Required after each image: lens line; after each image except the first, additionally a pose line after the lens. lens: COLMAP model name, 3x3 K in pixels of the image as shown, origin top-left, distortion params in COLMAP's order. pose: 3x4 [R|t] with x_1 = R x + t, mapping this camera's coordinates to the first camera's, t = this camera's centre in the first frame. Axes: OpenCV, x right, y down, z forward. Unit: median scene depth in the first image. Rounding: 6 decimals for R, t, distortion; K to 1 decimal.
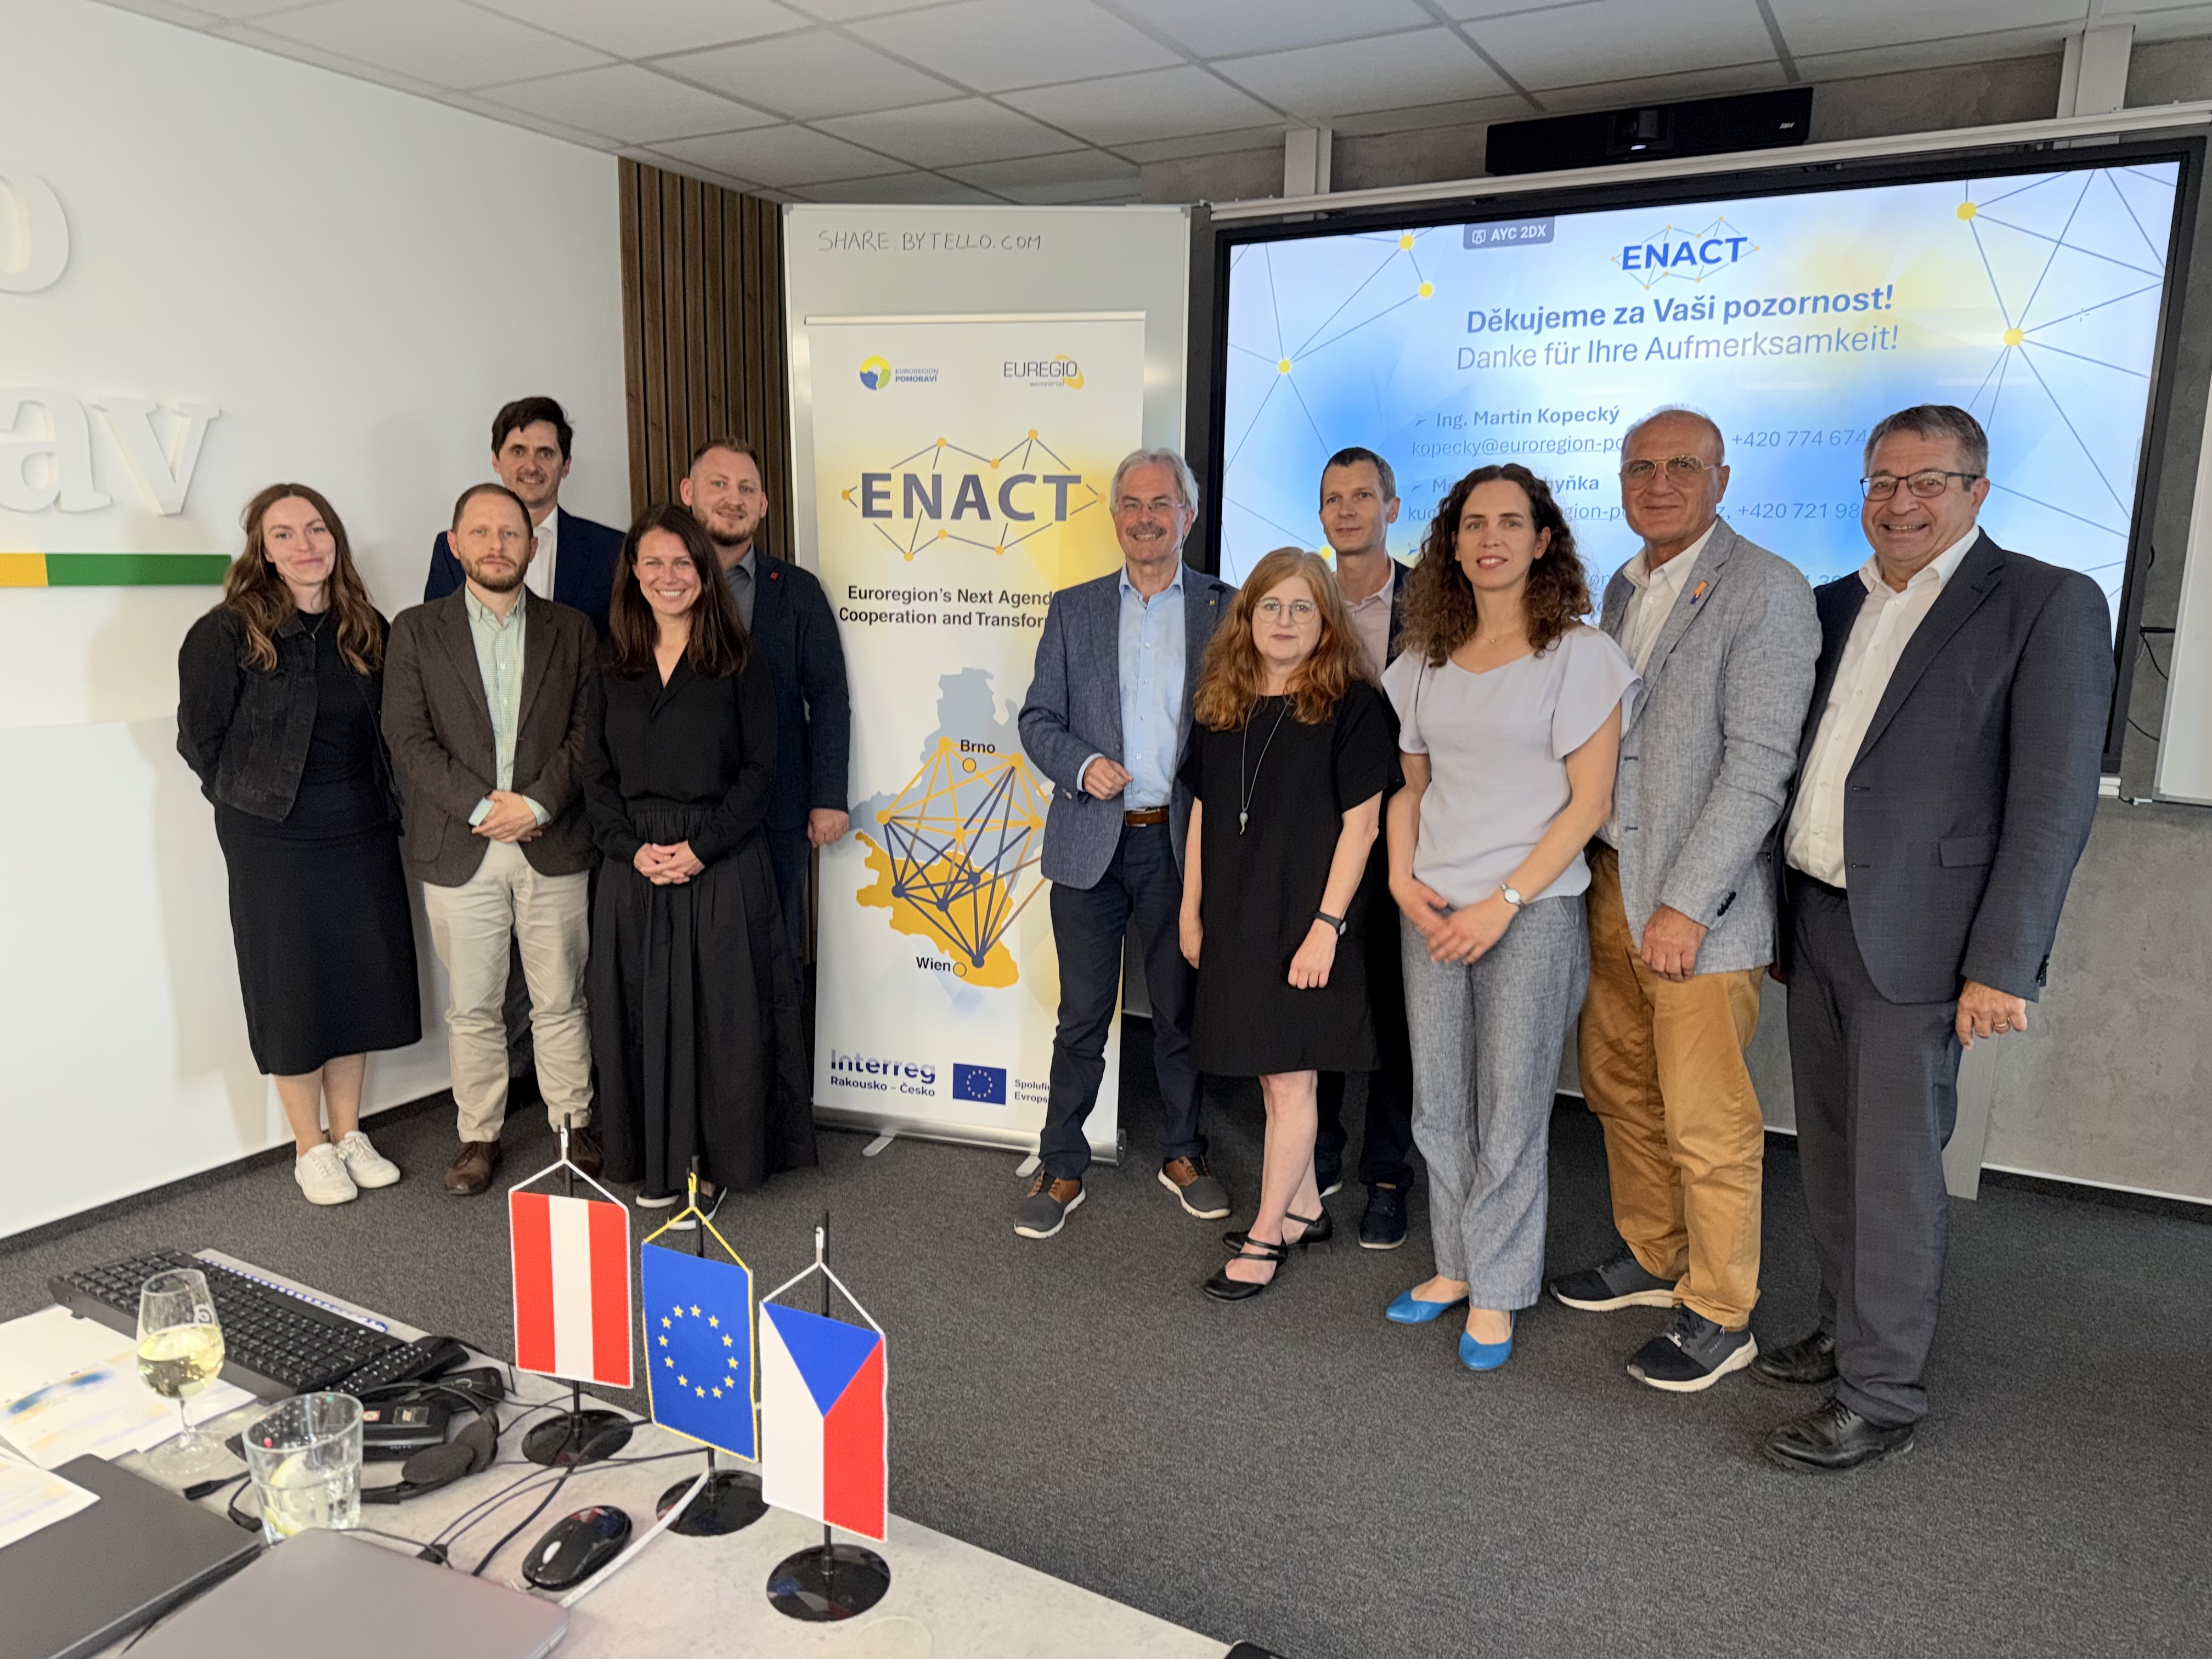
lens RADIAL K [[1616.6, 0, 1062.2], [0, 1616.6, 835.7], [0, 0, 1]] dist [0.130670, -0.069930]
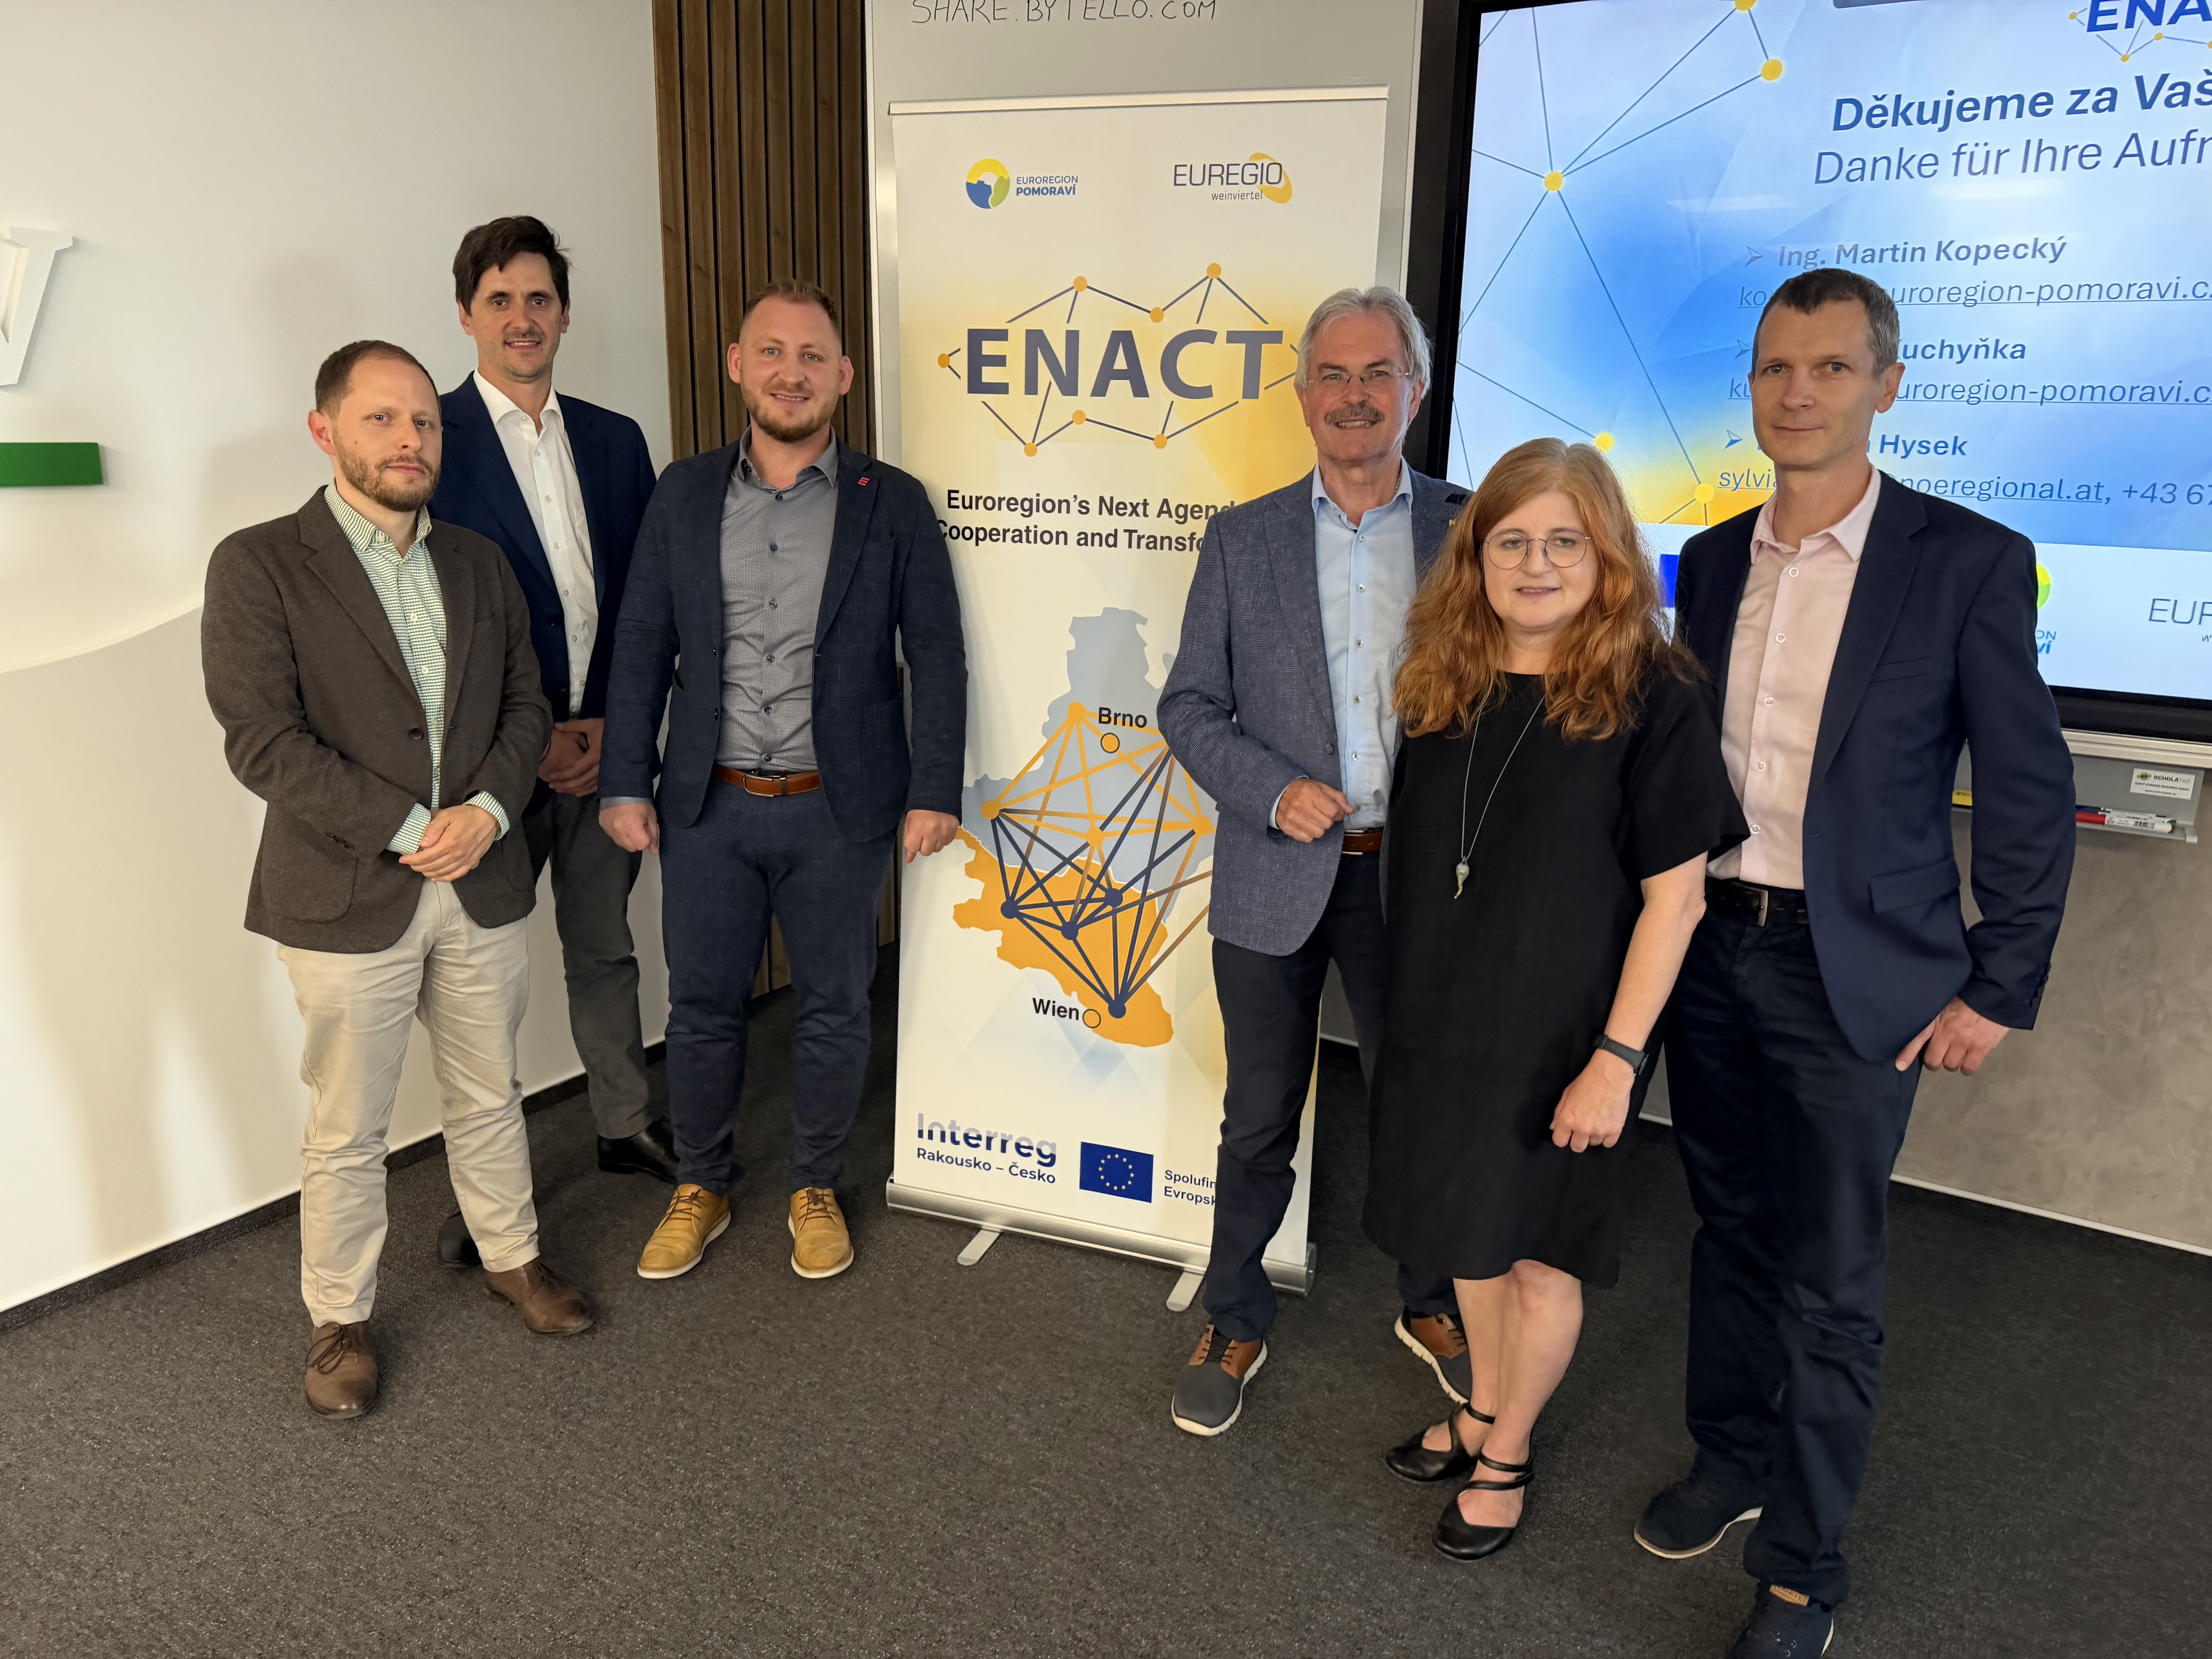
lens RADIAL K [[1583.1, 0, 1106.0], [0, 1583.1, 829.5], [0, 0, 1]] dist [0.094148, -0.071980]
pose [[0.999432, 0.016958, -0.029111, -0.038539], [-0.015226, 0.998158, 0.058723, -0.047032], [0.030053, -0.058247, 0.997850, 0.295488]]
